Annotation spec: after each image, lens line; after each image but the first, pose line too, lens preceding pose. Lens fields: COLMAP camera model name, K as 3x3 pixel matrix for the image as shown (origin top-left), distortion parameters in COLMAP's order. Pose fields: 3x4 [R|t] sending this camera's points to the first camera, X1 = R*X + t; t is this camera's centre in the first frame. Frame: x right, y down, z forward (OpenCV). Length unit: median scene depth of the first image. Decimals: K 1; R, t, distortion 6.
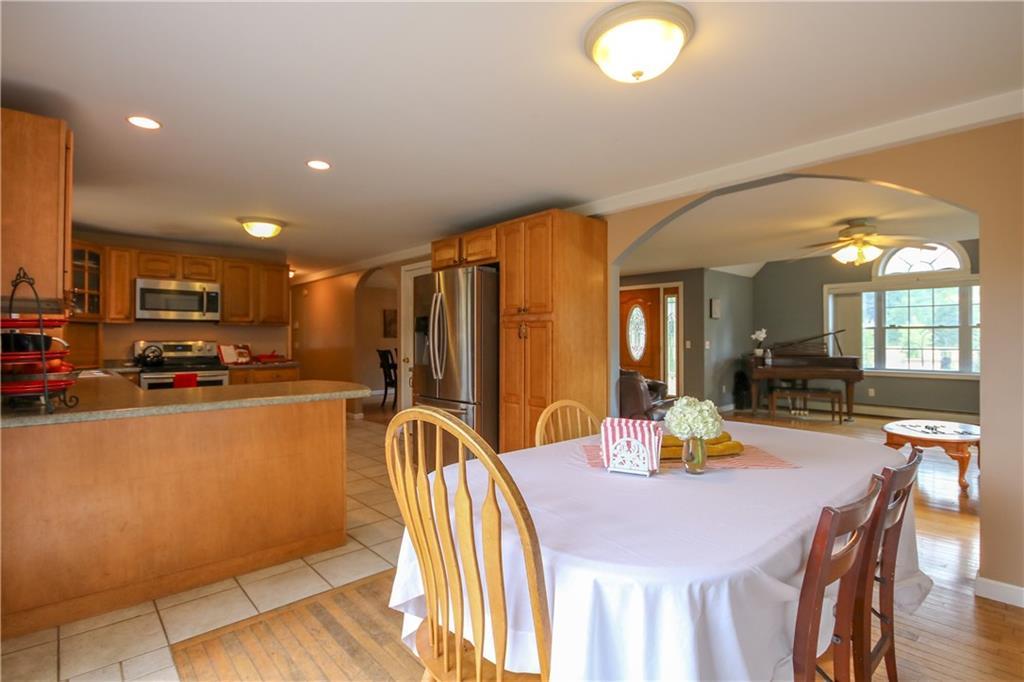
lens RADIAL K [[489.4, 0, 506.9], [0, 489.4, 335.9], [0, 0, 1]] dist [-0.000112, 0.000212]
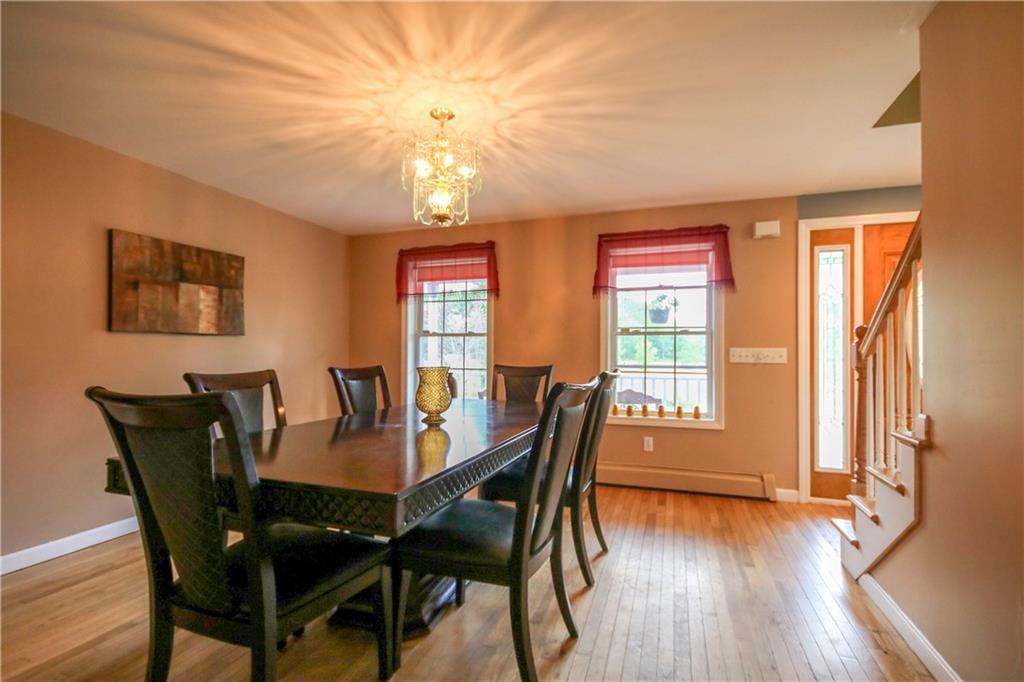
lens RADIAL K [[489.4, 0, 511.6], [0, 489.4, 349.0], [0, 0, 1]] dist [-0.000112, 0.000212]
pose [[0.868455, 0.011396, 0.495637, -0.153117], [-0.005347, 0.999893, -0.013620, 0.020662], [-0.495739, 0.009179, 0.868423, 0.804164]]
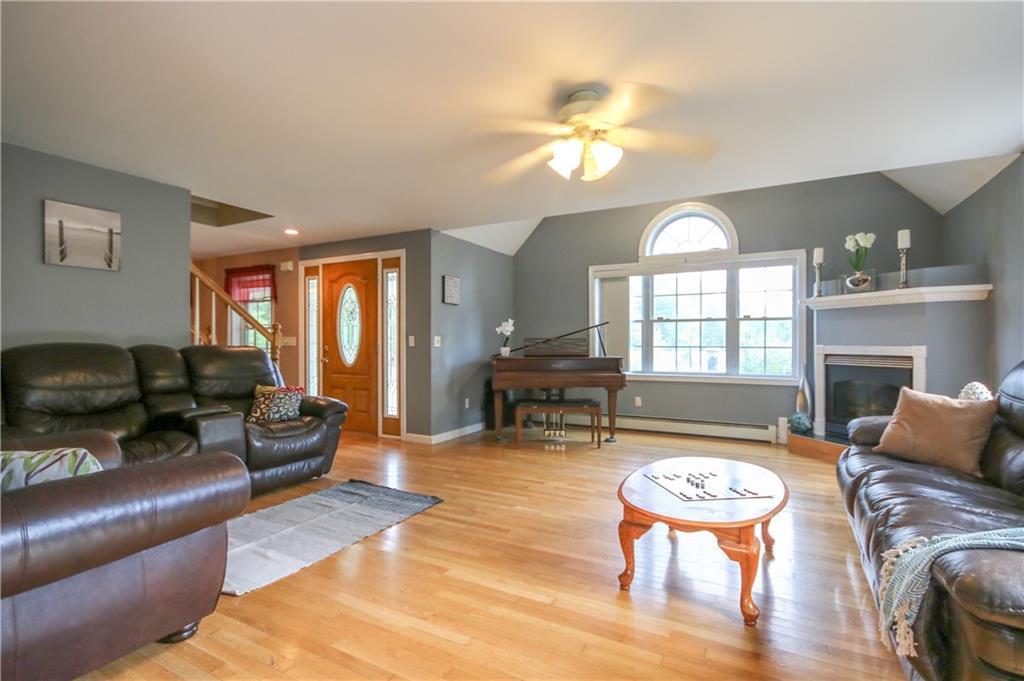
lens RADIAL K [[489.4, 0, 512.4], [0, 489.4, 342.1], [0, 0, 1]] dist [-0.000112, 0.000212]
pose [[0.940237, 0.003623, 0.340503, 0.278853], [-0.003189, 0.999993, -0.001835, 0.020588], [-0.340507, 0.000639, 0.940242, 0.317984]]
